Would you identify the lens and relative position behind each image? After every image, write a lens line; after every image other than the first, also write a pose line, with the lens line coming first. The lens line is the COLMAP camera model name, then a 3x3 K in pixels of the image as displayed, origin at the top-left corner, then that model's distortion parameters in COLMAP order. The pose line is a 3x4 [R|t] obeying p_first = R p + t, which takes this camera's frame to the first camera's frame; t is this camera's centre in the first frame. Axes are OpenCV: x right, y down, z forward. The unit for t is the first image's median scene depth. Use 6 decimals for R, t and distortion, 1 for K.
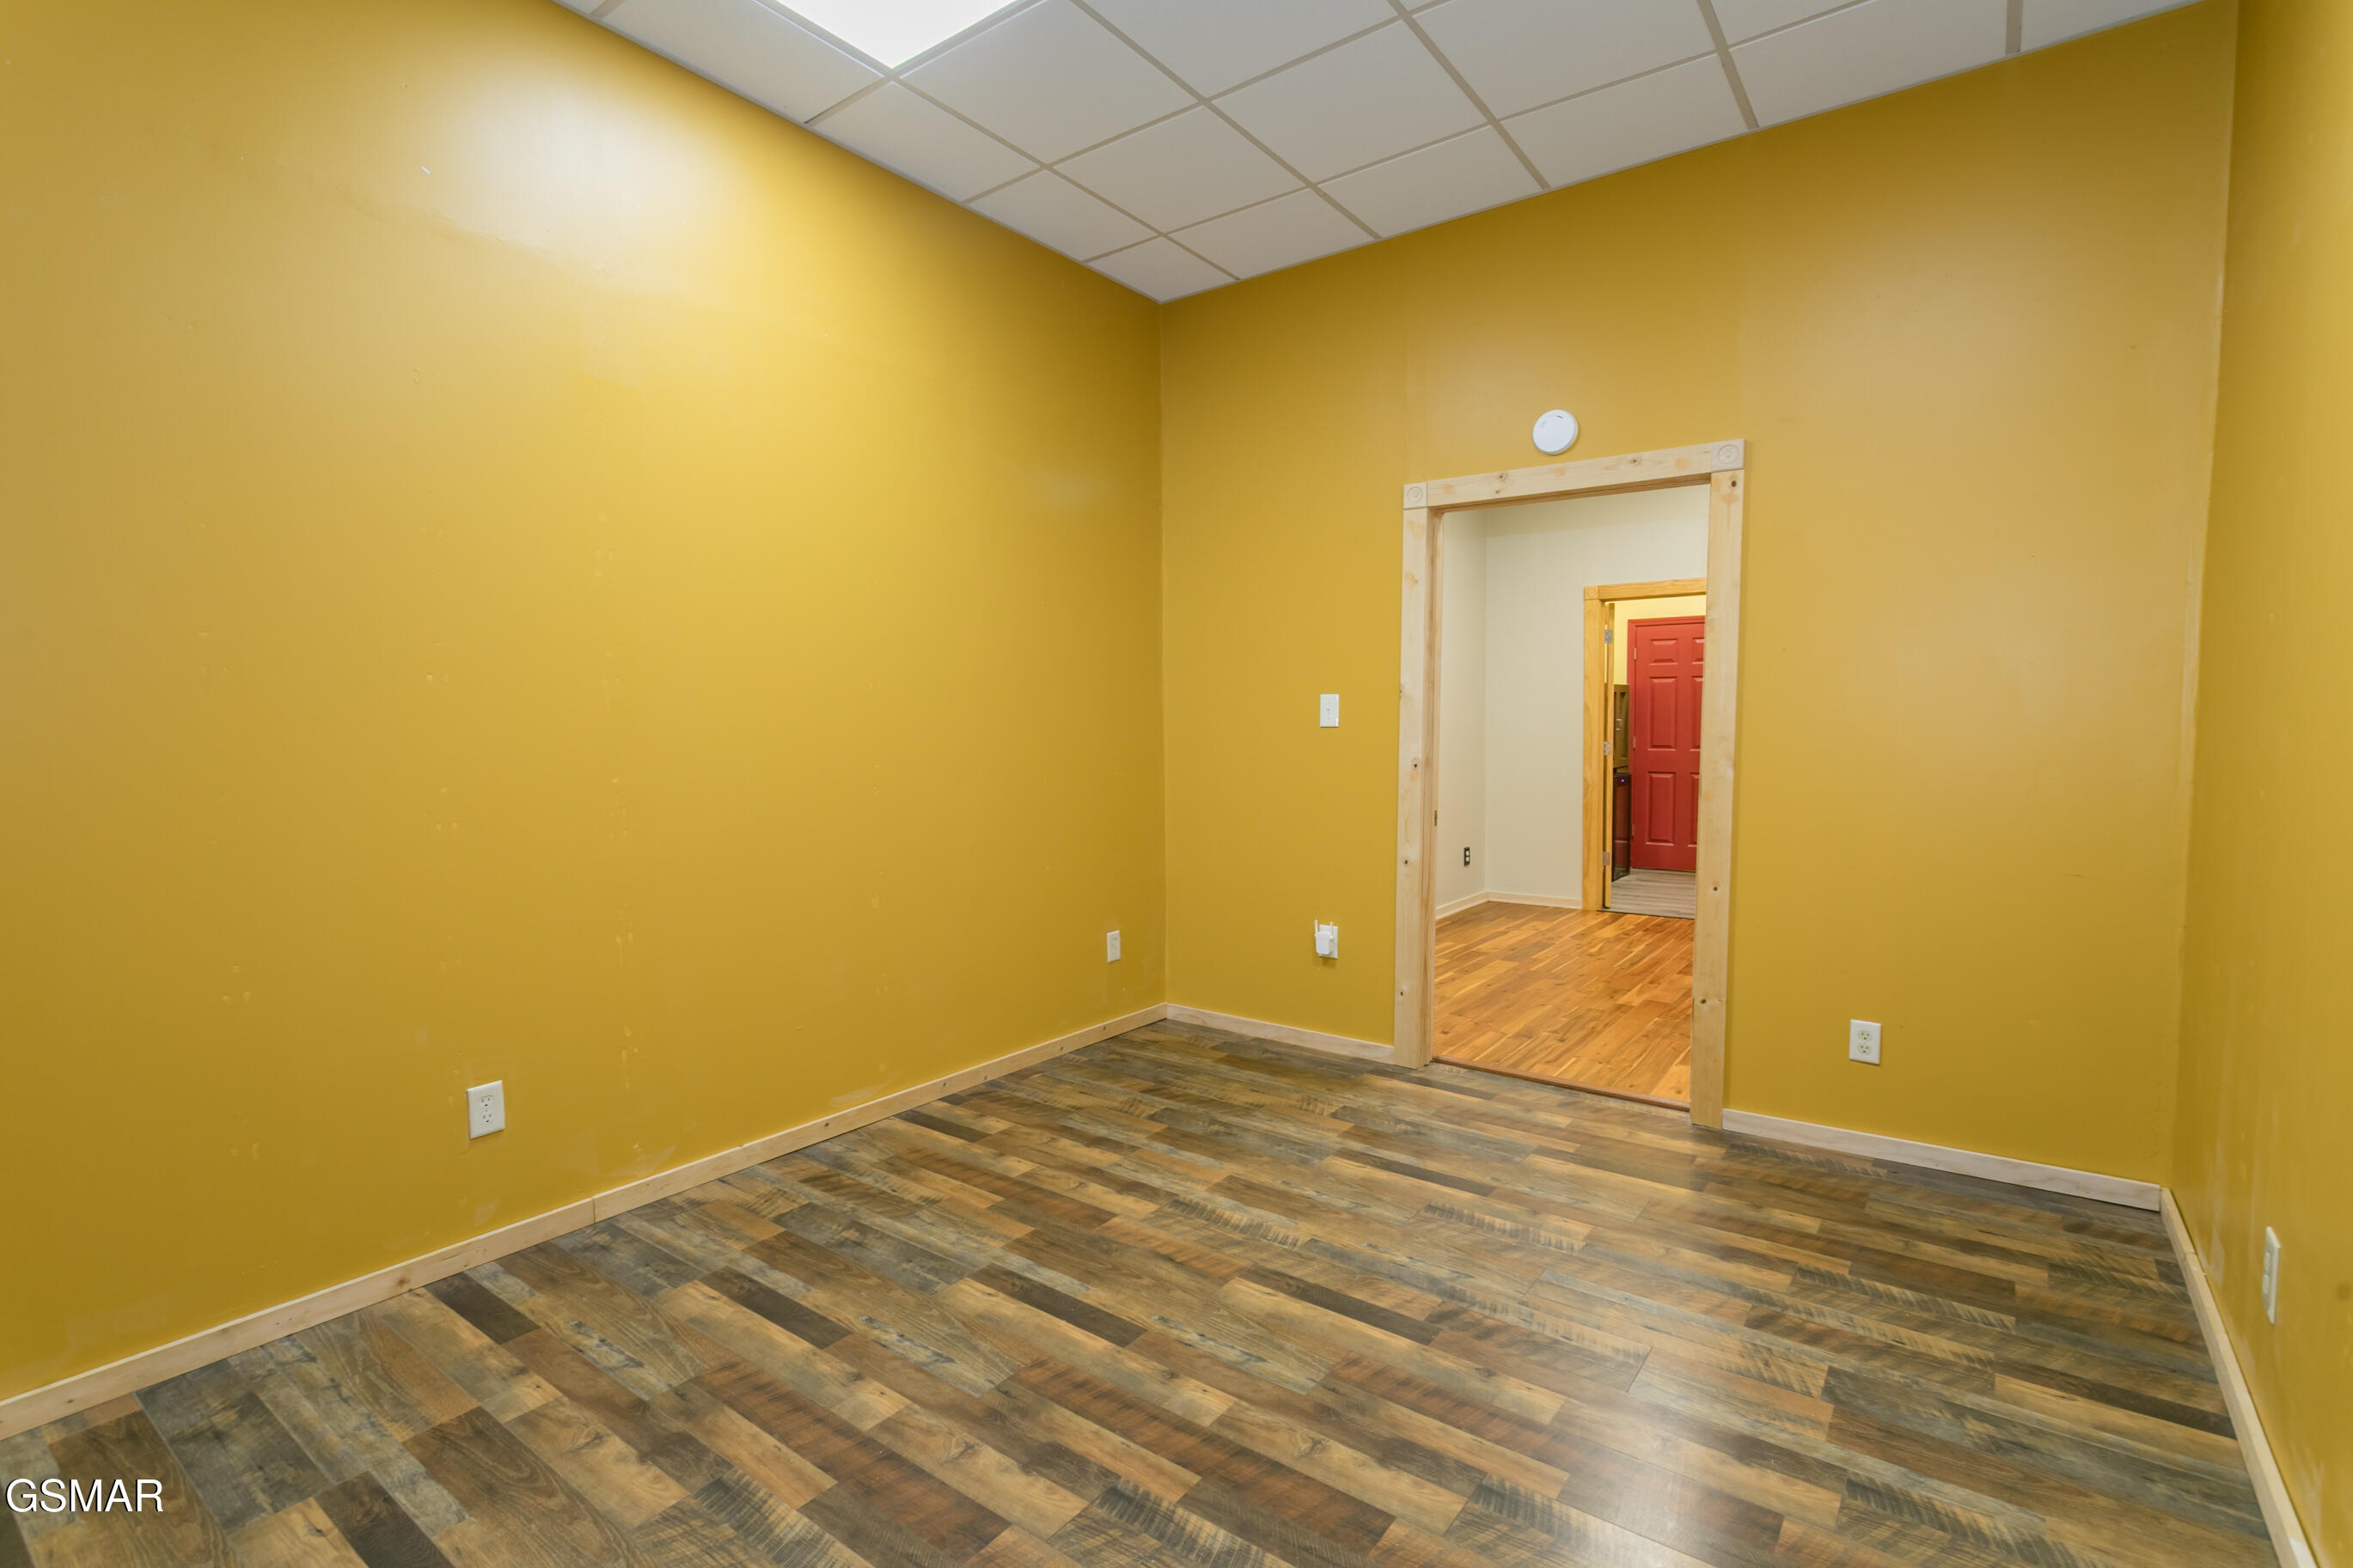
lens RADIAL K [[1108.8, 0, 1170.9], [0, 1108.8, 780.7], [0, 0, 1]] dist [0.000055, 0.003132]
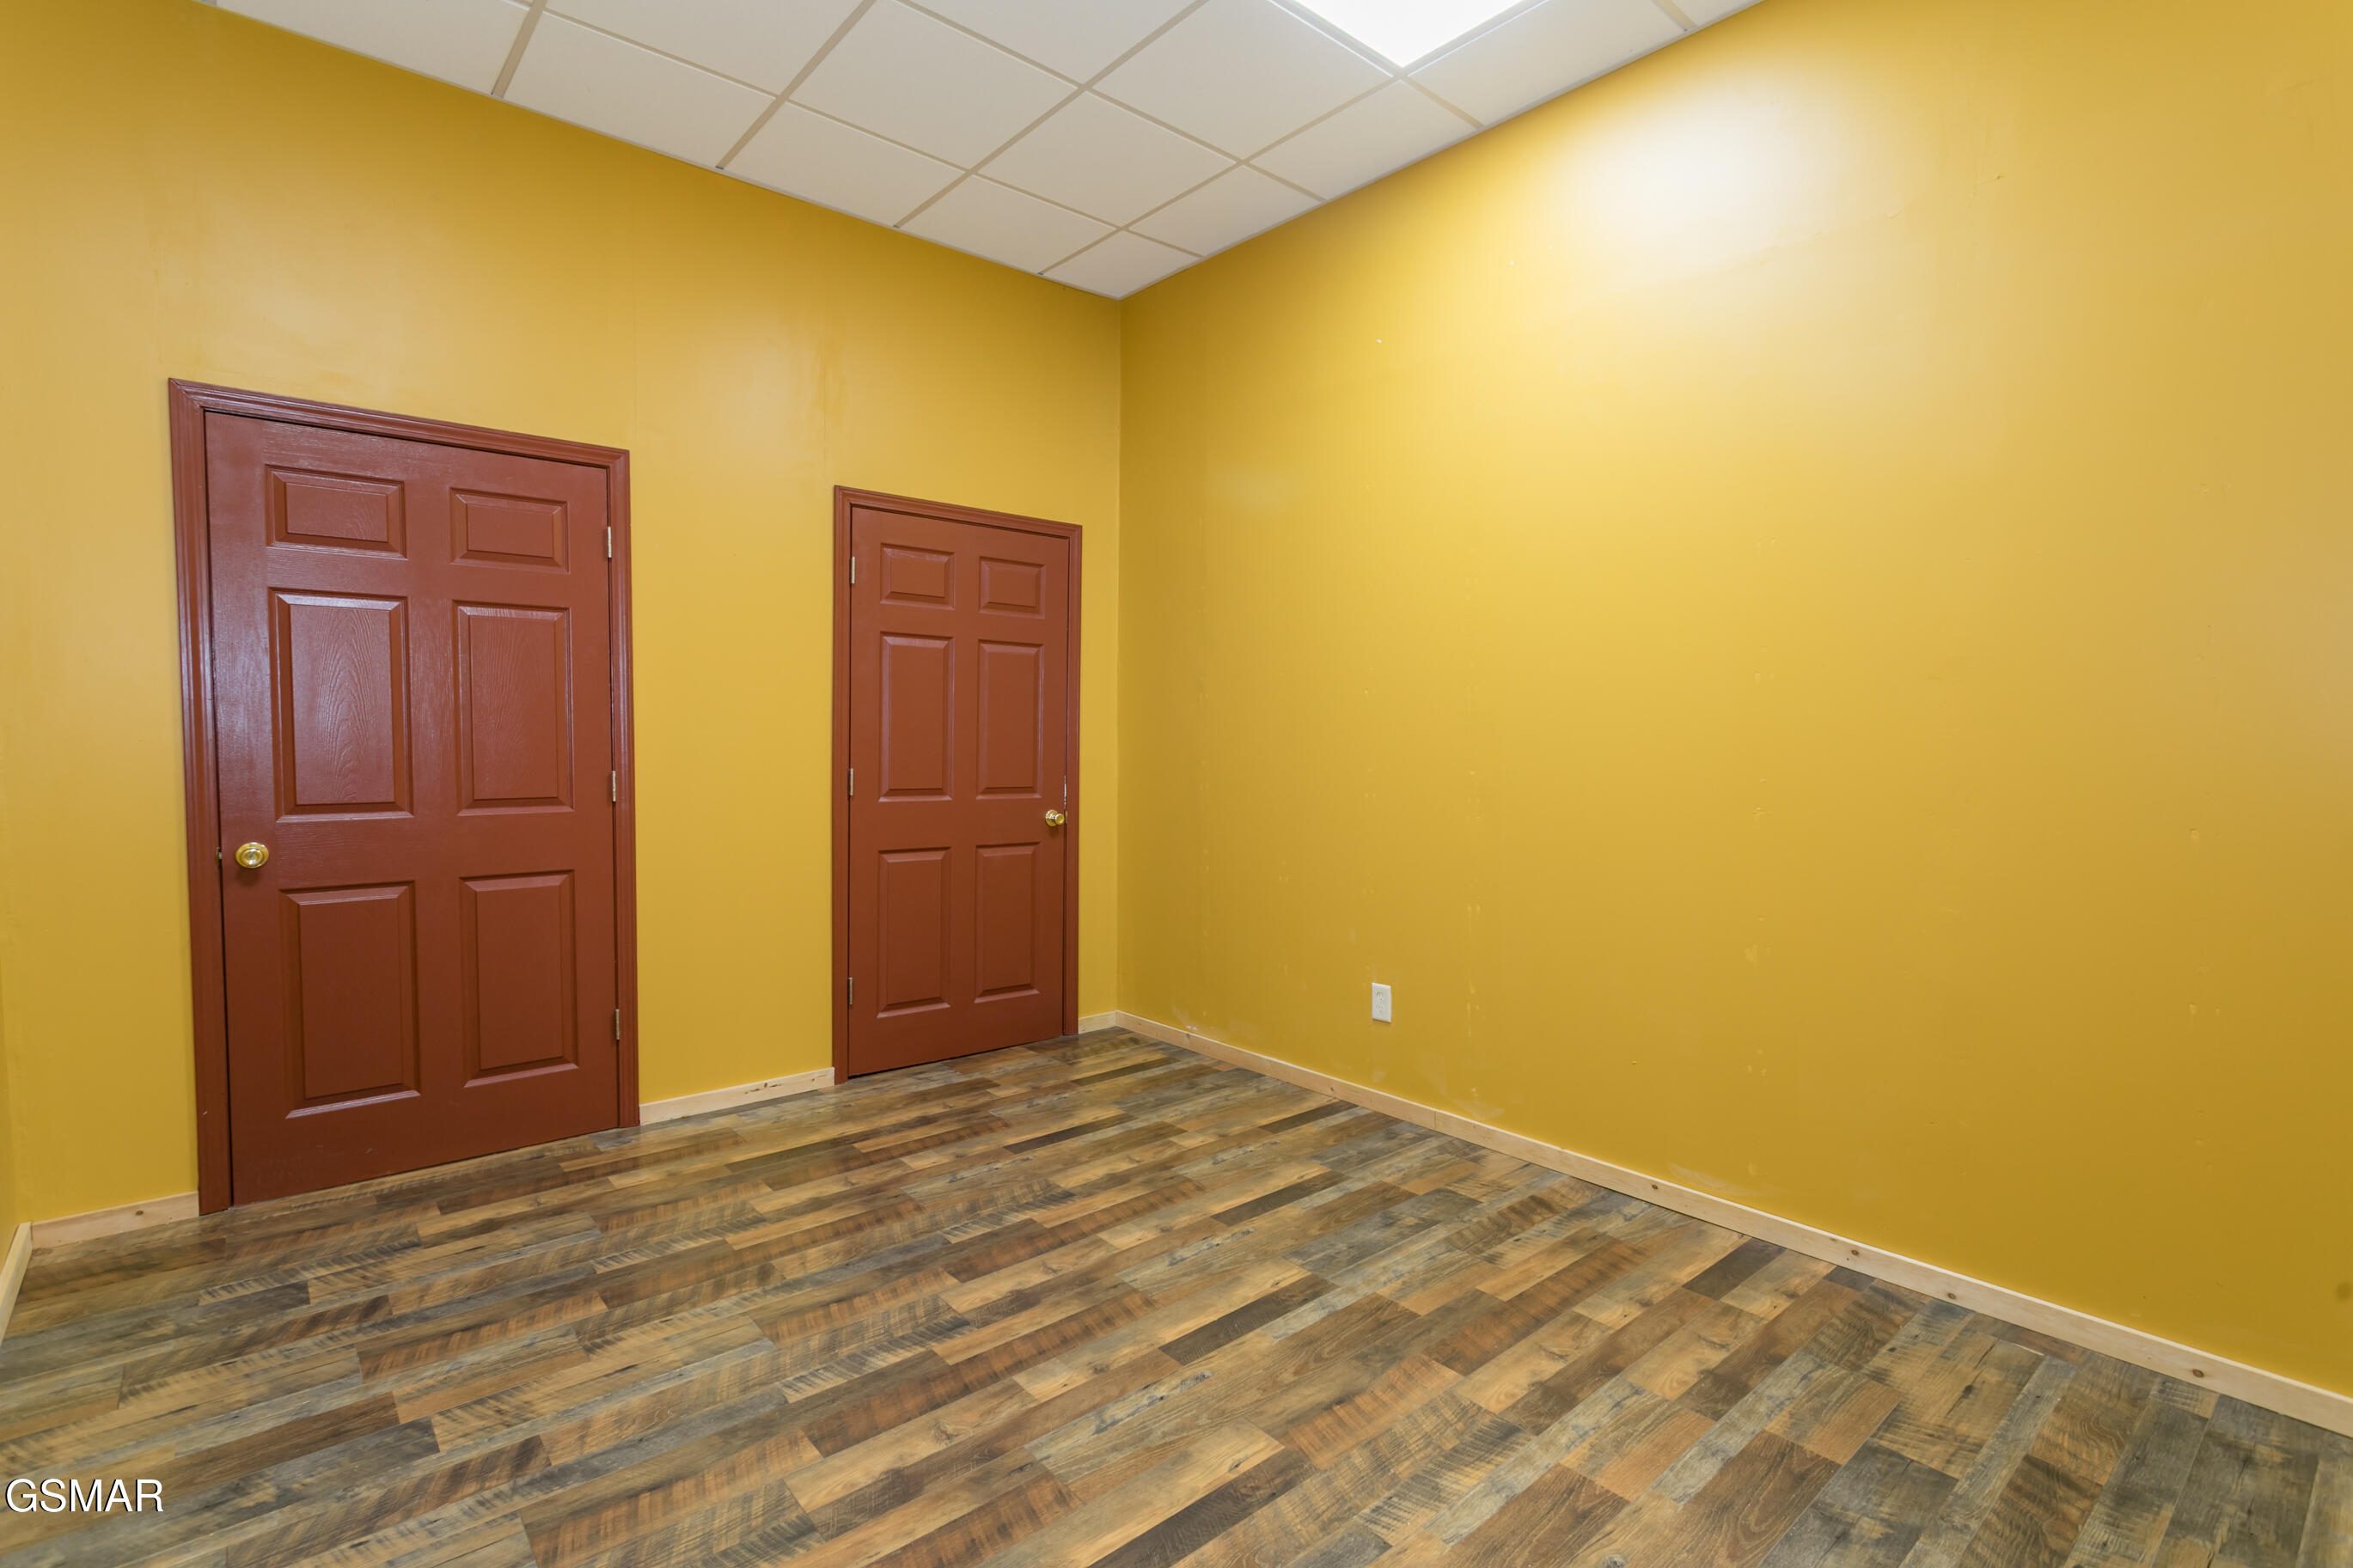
lens RADIAL K [[1077.4, 0, 1141.3], [0, 1077.4, 792.8], [0, 0, 1]] dist [0.001422, 0.001412]
pose [[-0.224581, 0.061684, -0.972501, 0.796663], [-0.053656, 0.995698, 0.075546, -0.052875], [0.972977, 0.069147, -0.220305, 1.064762]]
